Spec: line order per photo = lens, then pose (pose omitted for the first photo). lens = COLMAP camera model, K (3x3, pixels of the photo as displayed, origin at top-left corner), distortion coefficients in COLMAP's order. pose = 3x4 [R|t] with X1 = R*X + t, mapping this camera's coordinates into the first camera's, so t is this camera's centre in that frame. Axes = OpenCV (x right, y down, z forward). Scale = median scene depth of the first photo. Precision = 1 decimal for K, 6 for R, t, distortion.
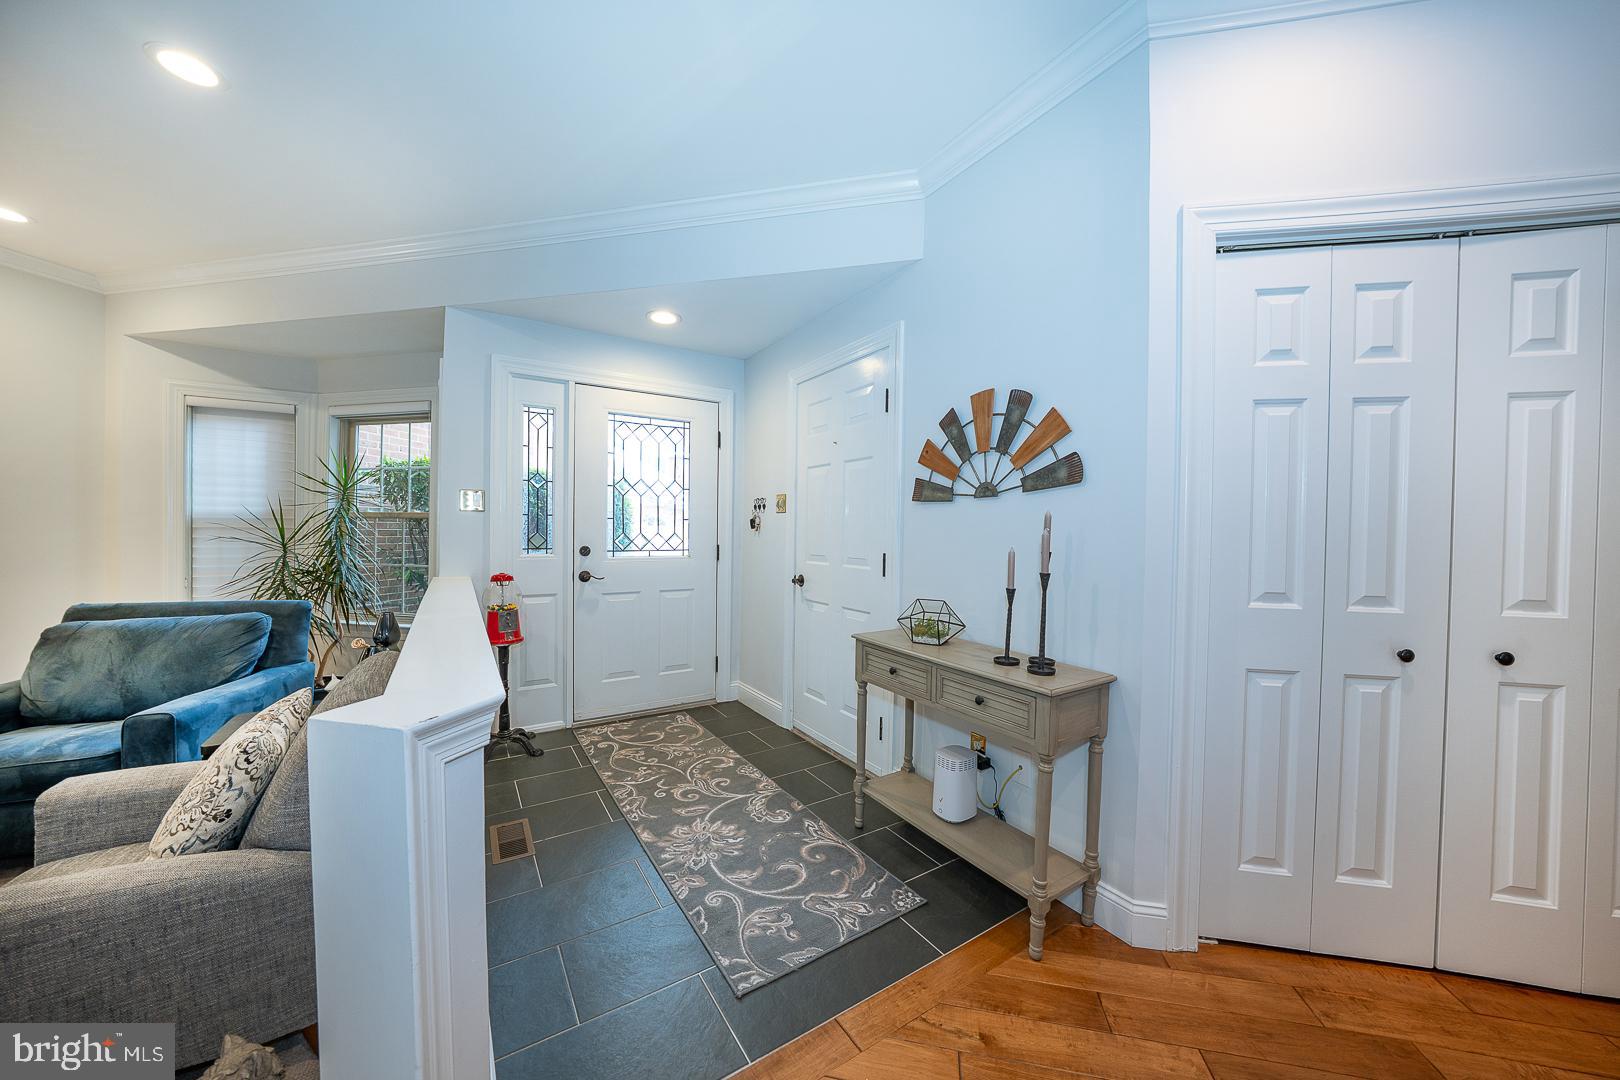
lens RADIAL K [[556.0, 0, 807.0], [0, 556.0, 540.4], [0, 0, 1]] dist [-0.019344, 0.001775]
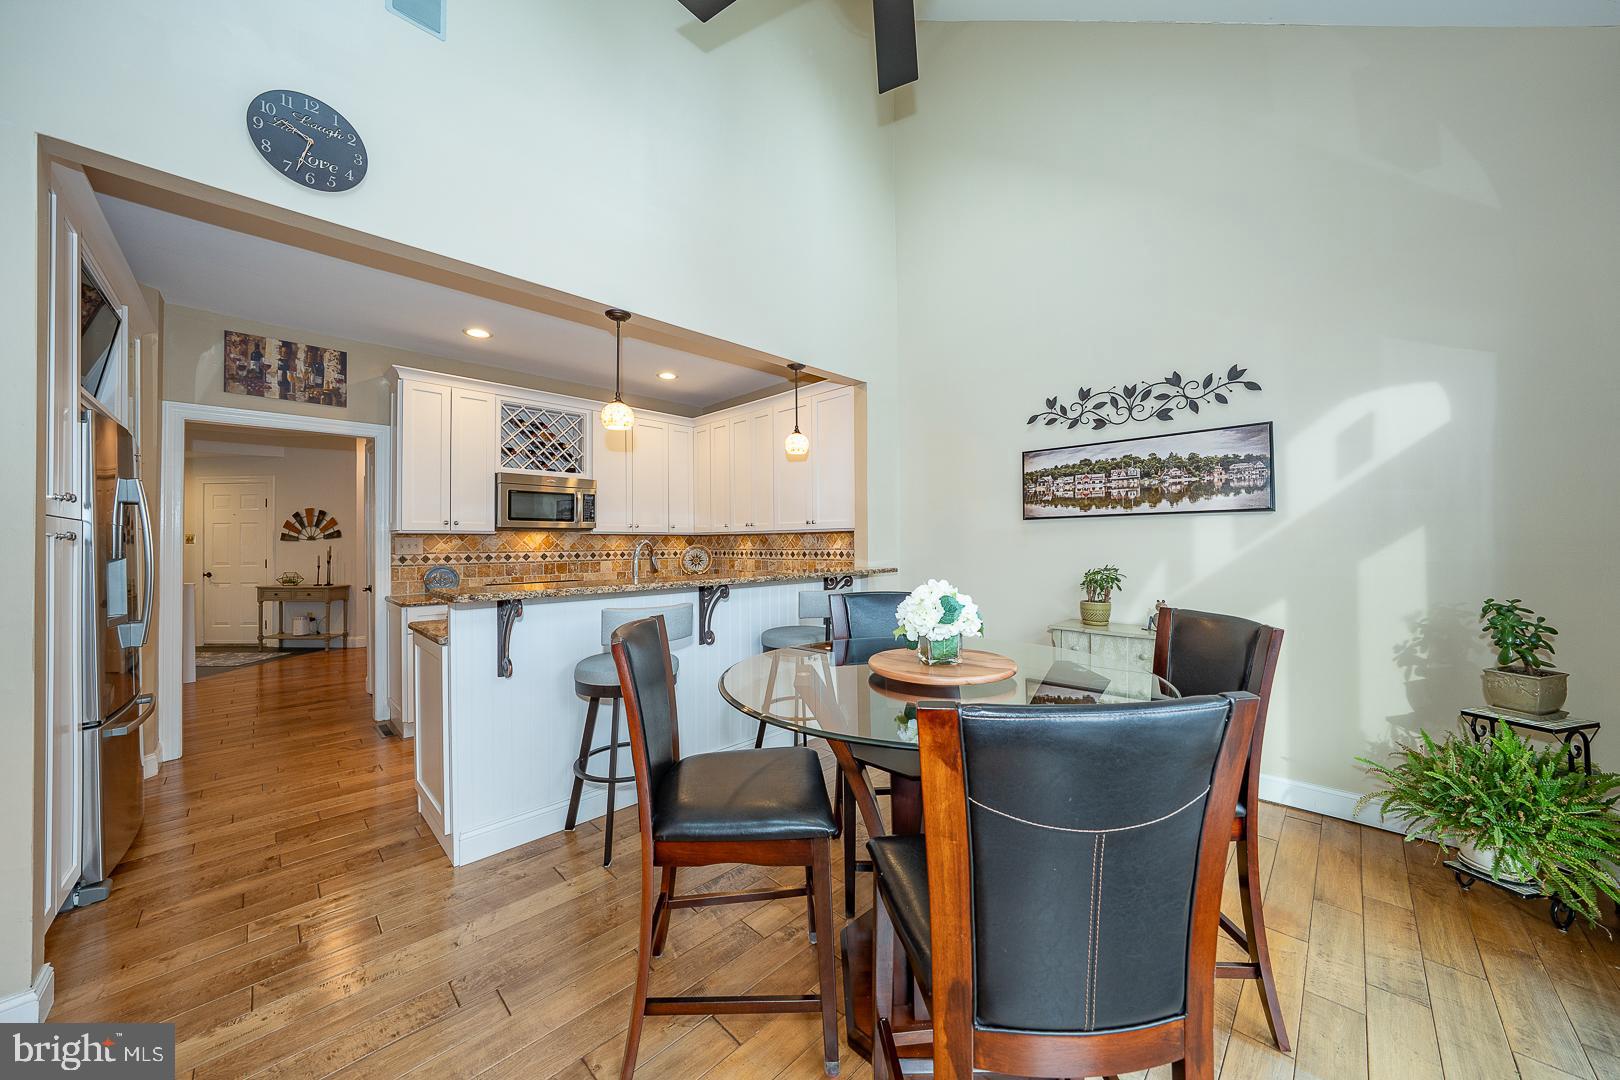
lens RADIAL K [[556.0, 0, 807.7], [0, 556.0, 537.3], [0, 0, 1]] dist [-0.019344, 0.001775]
pose [[0.531719, -0.004523, 0.846909, -0.879780], [0.029585, 0.999475, -0.013237, 0.036859], [-0.846404, 0.032094, 0.531574, -3.279415]]
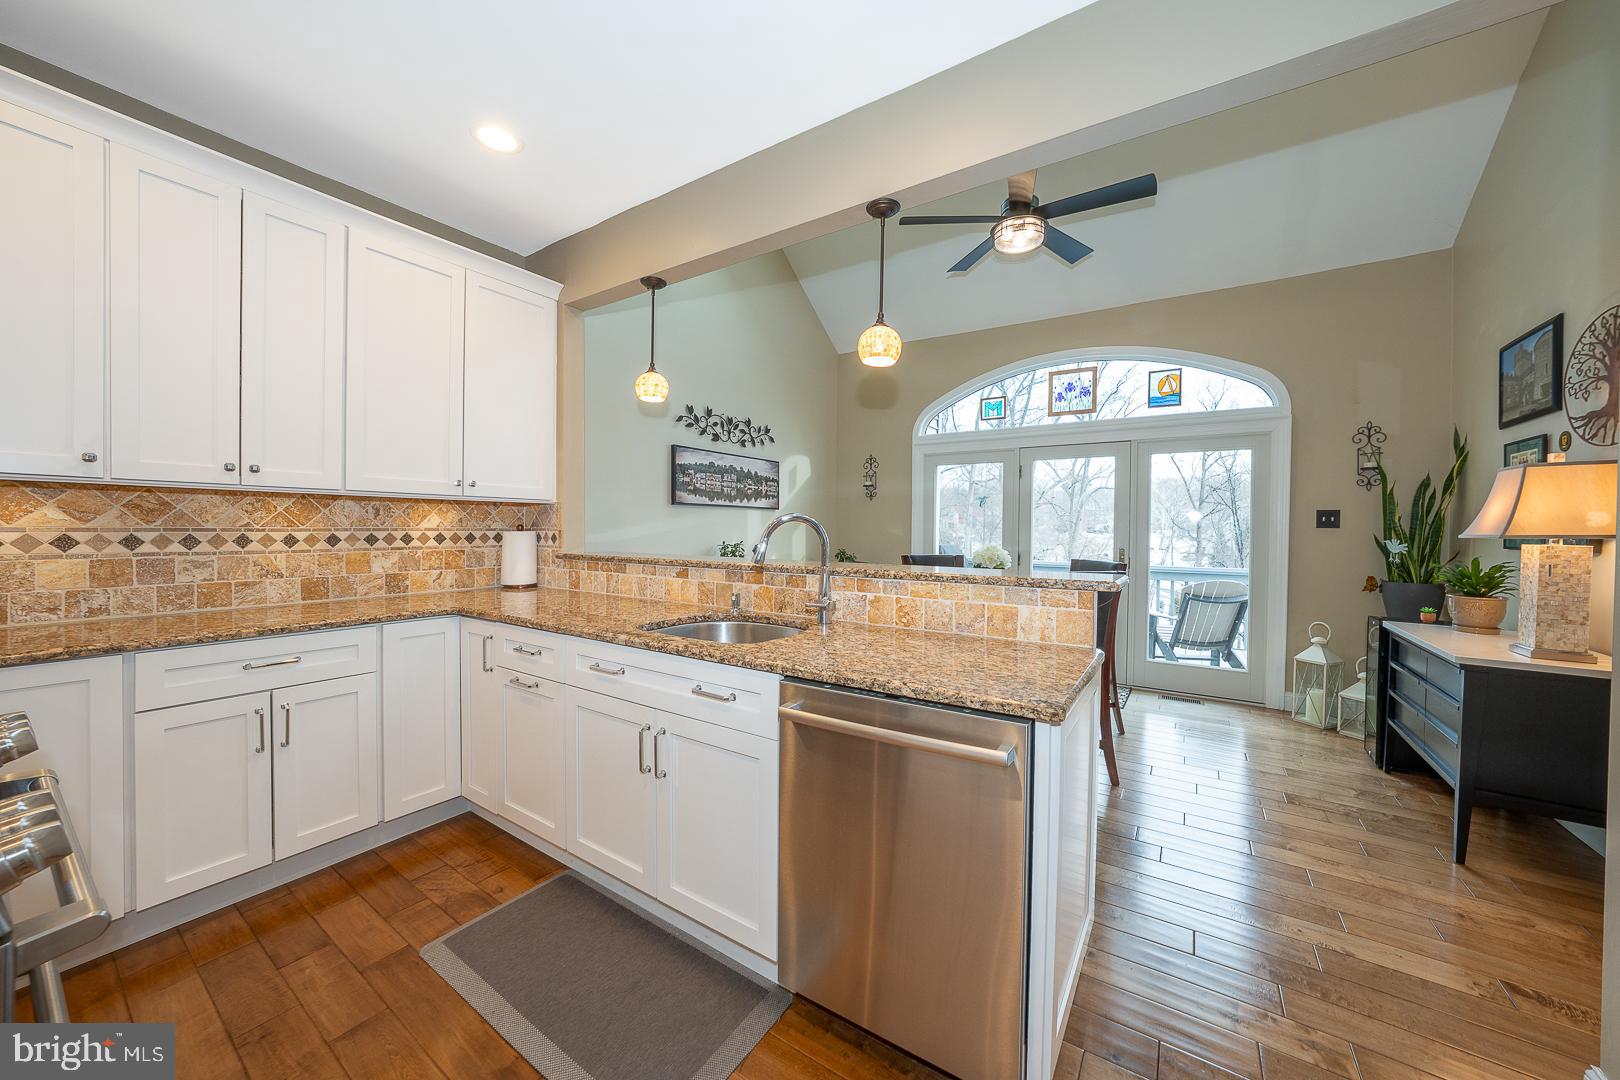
lens RADIAL K [[589.7, 0, 817.5], [0, 589.7, 534.3], [0, 0, 1]] dist [0.008501, 0.000084]
pose [[-0.935021, -0.019976, 0.354029, -0.314669], [-0.009831, 0.999488, 0.030433, 0.018226], [-0.354455, 0.024975, -0.934739, -1.261895]]
